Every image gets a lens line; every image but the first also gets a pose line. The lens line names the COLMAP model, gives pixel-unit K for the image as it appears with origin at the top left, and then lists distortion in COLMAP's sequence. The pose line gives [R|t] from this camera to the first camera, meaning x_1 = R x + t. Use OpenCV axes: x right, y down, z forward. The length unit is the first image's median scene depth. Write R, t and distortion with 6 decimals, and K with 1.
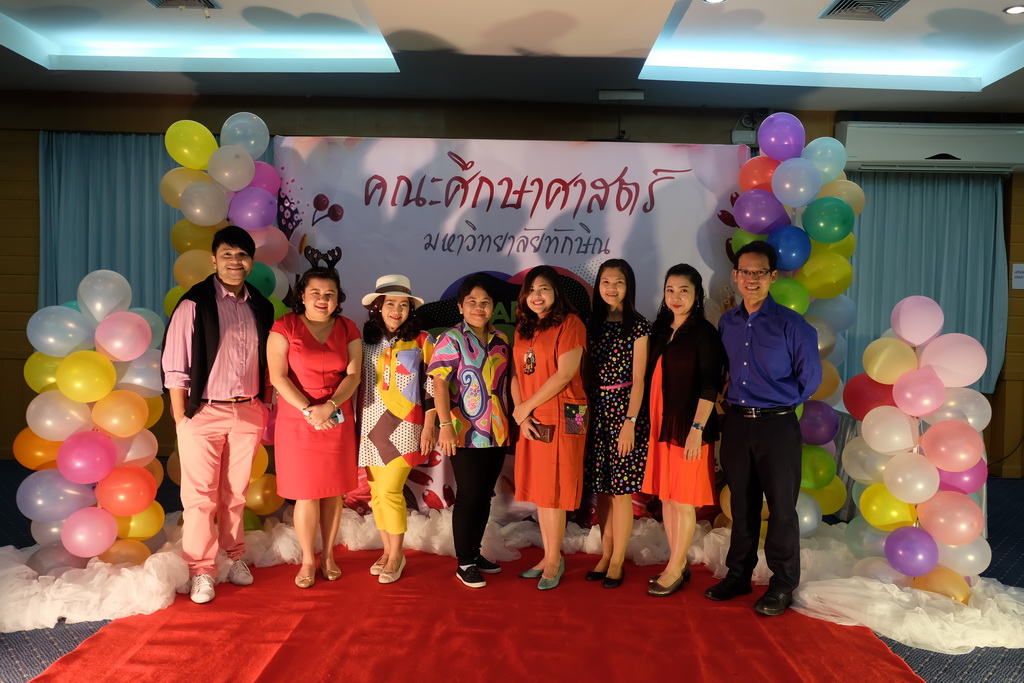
lens RADIAL K [[830.3, 0, 513.8], [0, 830.3, 337.3], [0, 0, 1]] dist [0.006805, 0.024963]
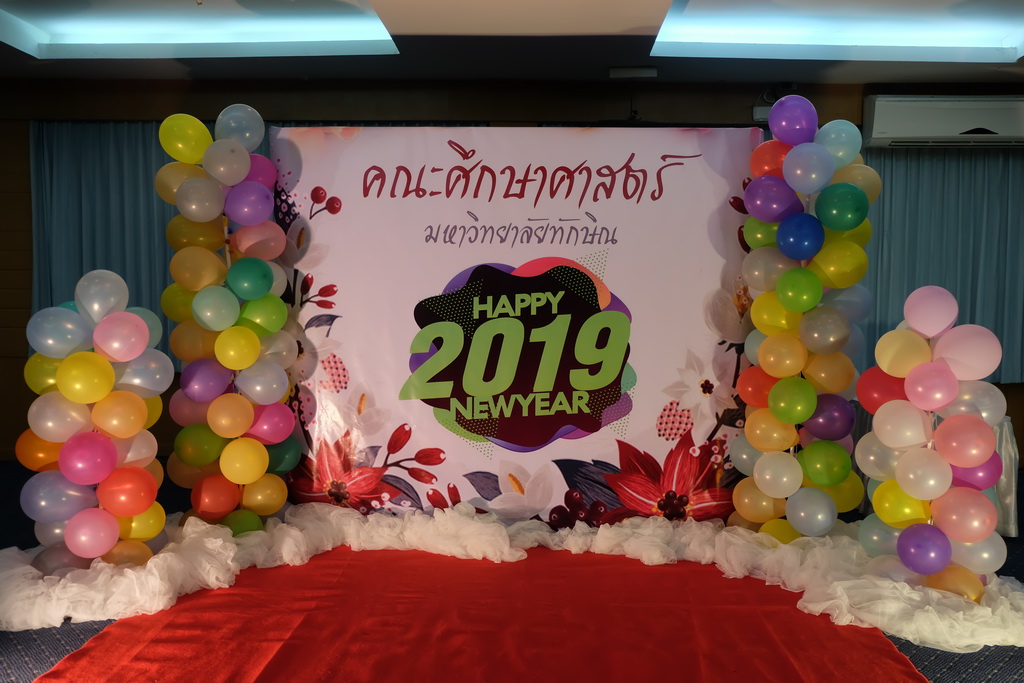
lens RADIAL K [[905.3, 0, 511.7], [0, 905.3, 340.0], [0, 0, 1]] dist [0.009055, 0.018268]
pose [[0.999549, -0.010320, -0.028218, 0.024198], [0.010880, 0.999746, 0.019760, -0.011975], [0.028007, -0.020059, 0.999406, -0.061446]]
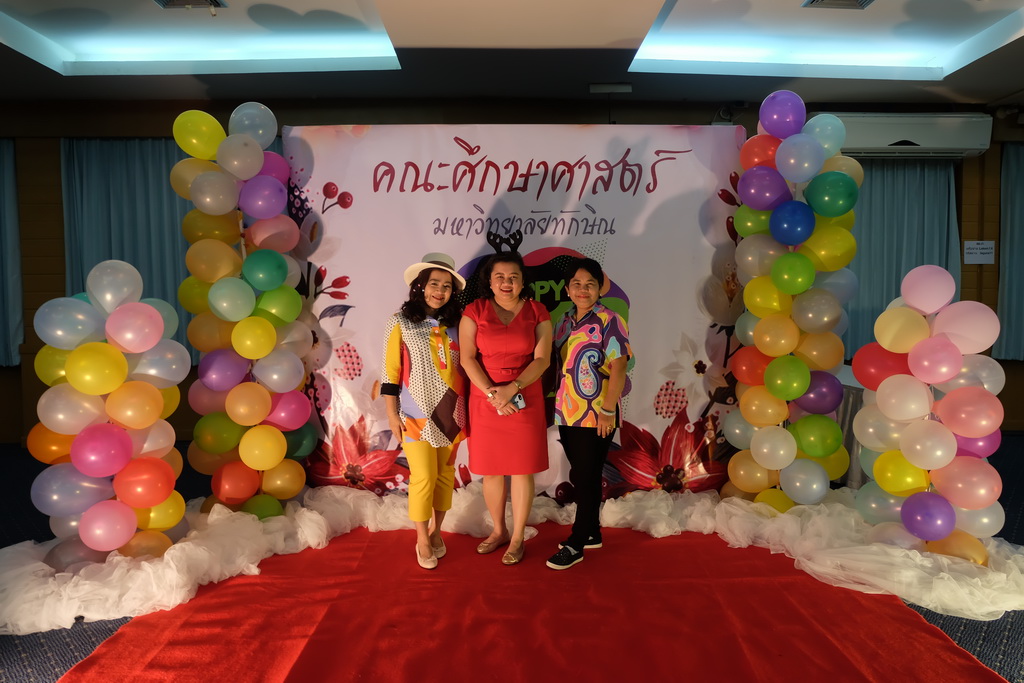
lens RADIAL K [[707.4, 0, 512.1], [0, 707.4, 337.6], [0, 0, 1]] dist [-0.040608, 0.045267]
pose [[0.999274, -0.028079, 0.025731, -0.040634], [0.027579, 0.999428, 0.019584, 0.007171], [-0.026266, -0.018861, 0.999477, 0.142806]]
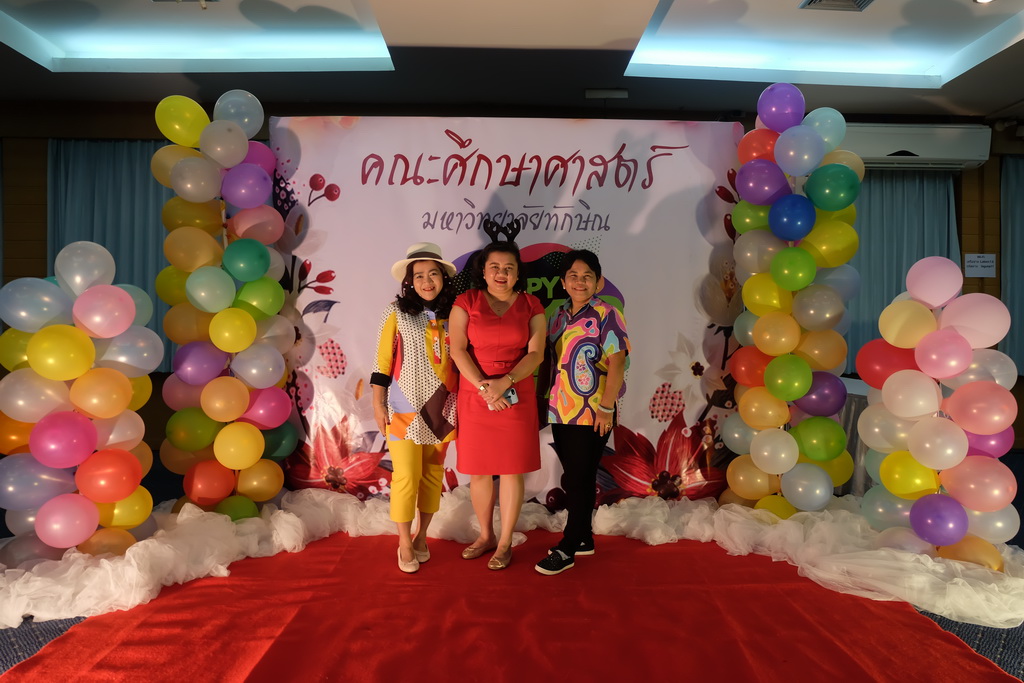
lens RADIAL K [[707.4, 0, 512.9], [0, 707.4, 335.7], [0, 0, 1]] dist [-0.040608, 0.045267]
pose [[0.999373, -0.016843, 0.031157, -0.031265], [0.017702, 0.999465, -0.027498, 0.051018], [-0.030677, 0.028033, 0.999136, 0.177069]]
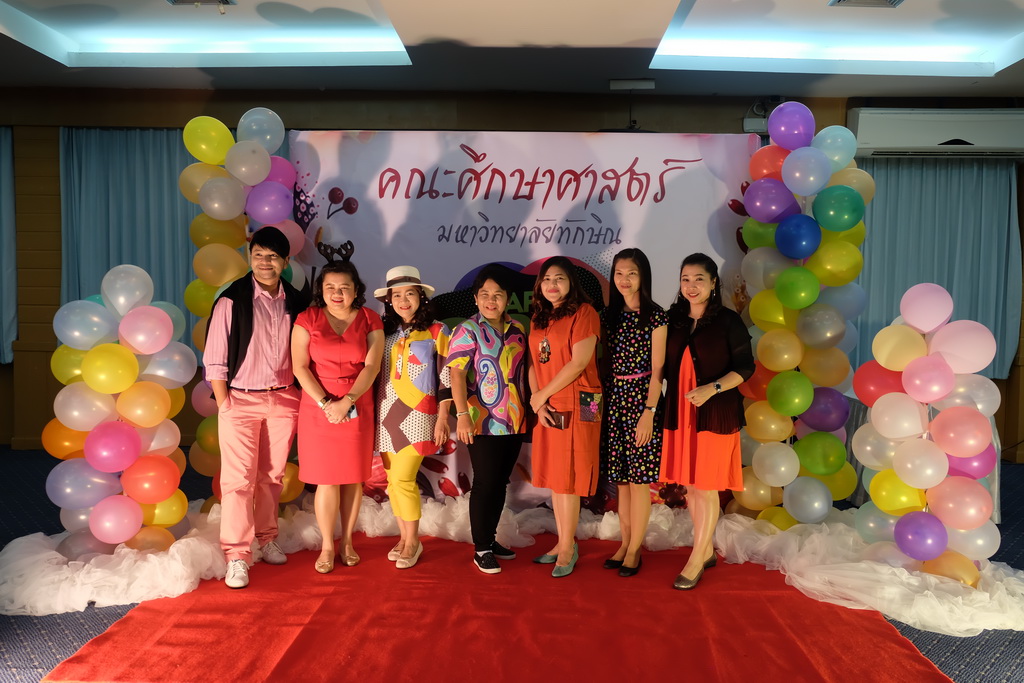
lens RADIAL K [[830.3, 0, 513.0], [0, 830.3, 336.4], [0, 0, 1]] dist [0.006805, 0.024963]
pose [[0.999810, -0.007135, -0.018155, 0.001769], [0.007376, 0.999885, 0.013228, -0.002119], [0.018059, -0.013360, 0.999748, -0.015503]]
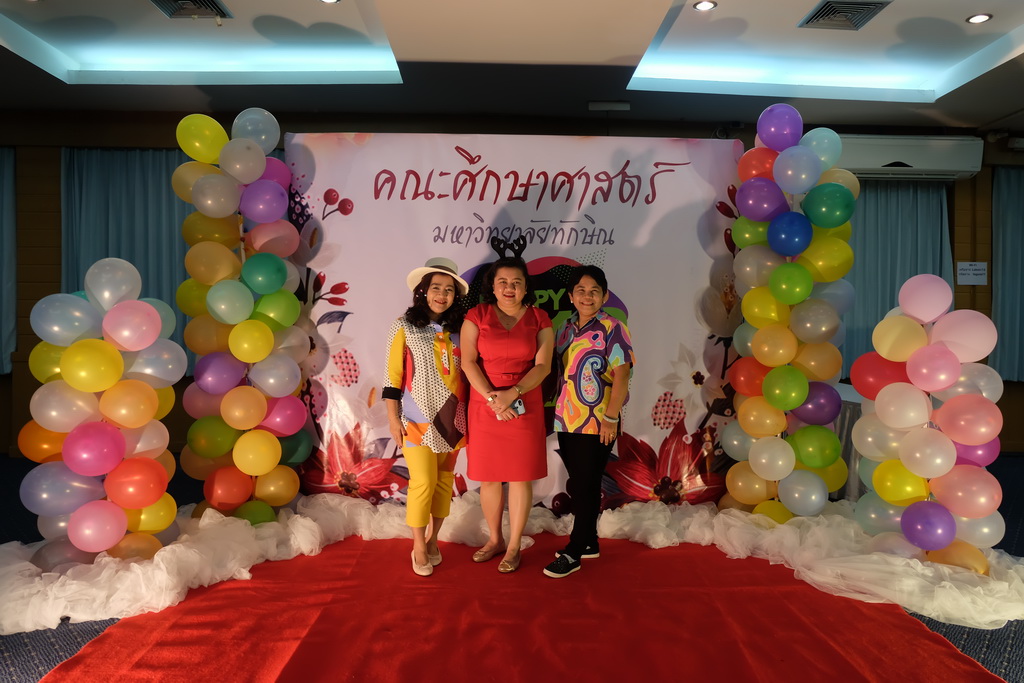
lens RADIAL K [[707.4, 0, 512.8], [0, 707.4, 336.3], [0, 0, 1]] dist [-0.040608, 0.045267]
pose [[0.999222, -0.014715, 0.036603, -0.047433], [0.015517, 0.999644, -0.021710, 0.033380], [-0.036270, 0.022261, 0.999094, 0.144572]]
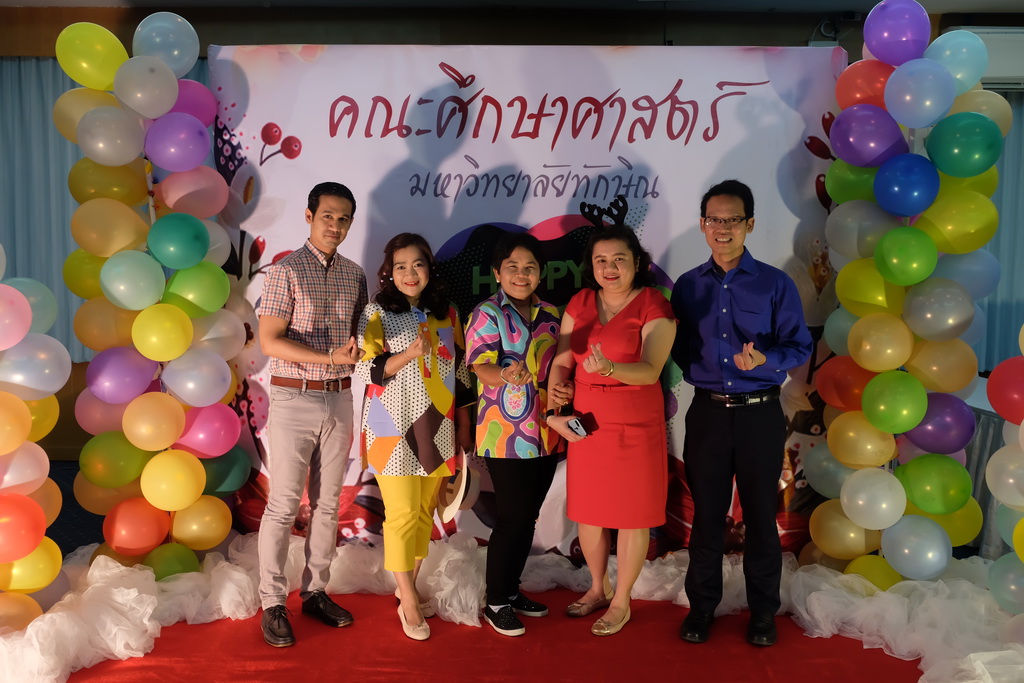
lens RADIAL K [[928.9, 0, 512.5], [0, 928.9, 336.9], [0, 0, 1]] dist [0.008487, 0.000000]
pose [[0.999724, -0.009913, -0.021308, 0.001430], [0.010616, 0.999393, 0.033166, -0.005299], [0.020967, -0.033383, 0.999223, 0.175716]]
